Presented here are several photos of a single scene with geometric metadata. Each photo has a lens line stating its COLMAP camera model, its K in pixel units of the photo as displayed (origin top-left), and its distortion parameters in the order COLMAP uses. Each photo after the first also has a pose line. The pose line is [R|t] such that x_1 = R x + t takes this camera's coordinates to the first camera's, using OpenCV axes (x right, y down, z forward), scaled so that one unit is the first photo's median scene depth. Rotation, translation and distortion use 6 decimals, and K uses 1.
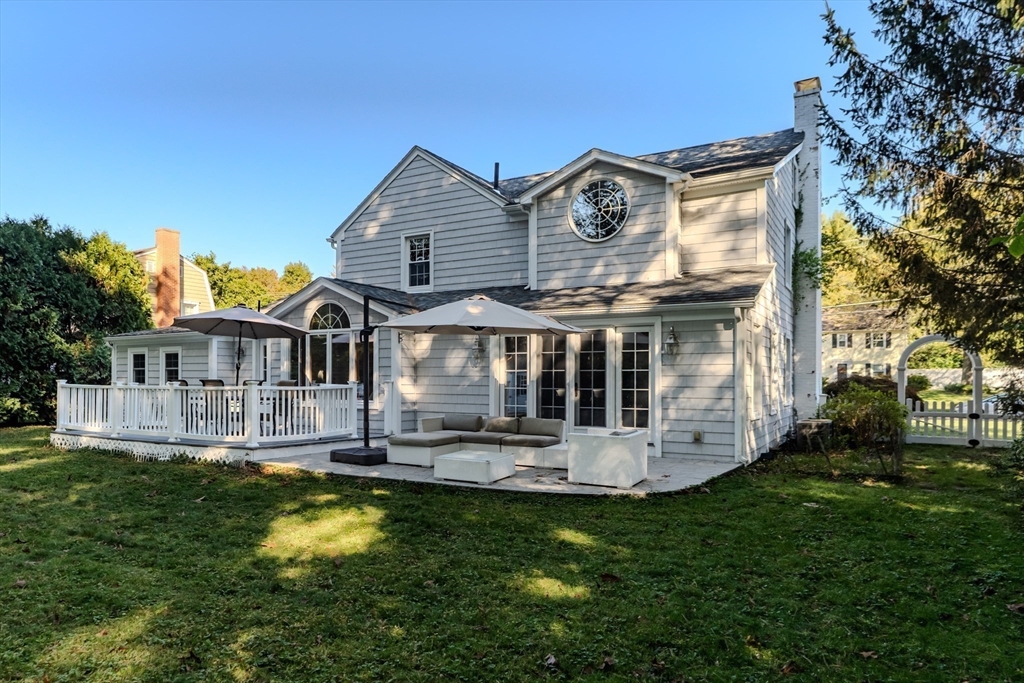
lens RADIAL K [[629.0, 0, 511.7], [0, 629.0, 377.3], [0, 0, 1]] dist [0.002485, 0.000267]
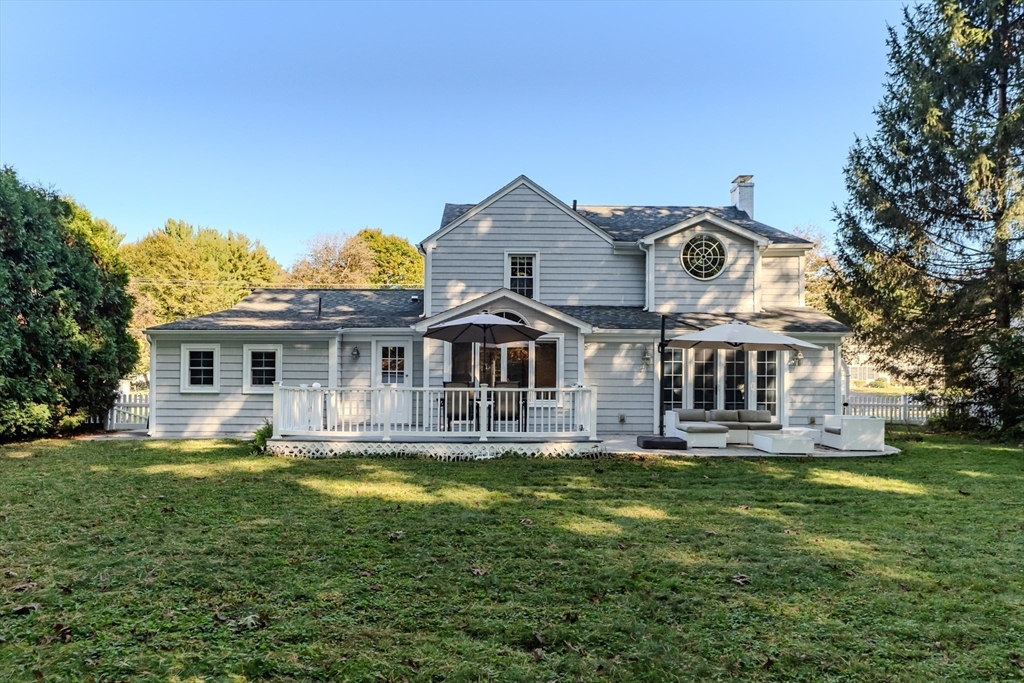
lens RADIAL K [[596.9, 0, 512.6], [0, 596.9, 374.5], [0, 0, 1]] dist [0.000946, 0.000997]
pose [[0.866032, 0.008297, 0.499919, -0.784569], [-0.005807, 0.999962, -0.006535, -0.001715], [-0.499954, 0.002756, 0.866047, 0.087248]]
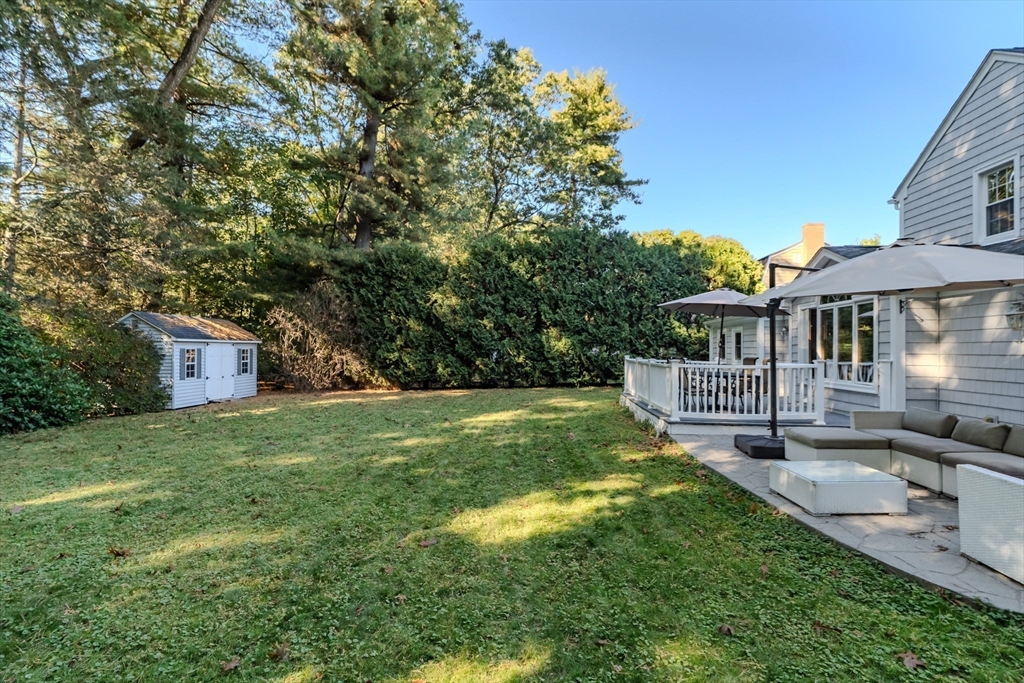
lens RADIAL K [[526.2, 0, 531.8], [0, 526.2, 345.4], [0, 0, 1]] dist [0.000776, 0.000597]
pose [[0.454497, -0.007615, -0.890716, 0.176678], [-0.002654, 0.999947, -0.009902, -0.004867], [0.890744, 0.006864, 0.454453, 0.245716]]
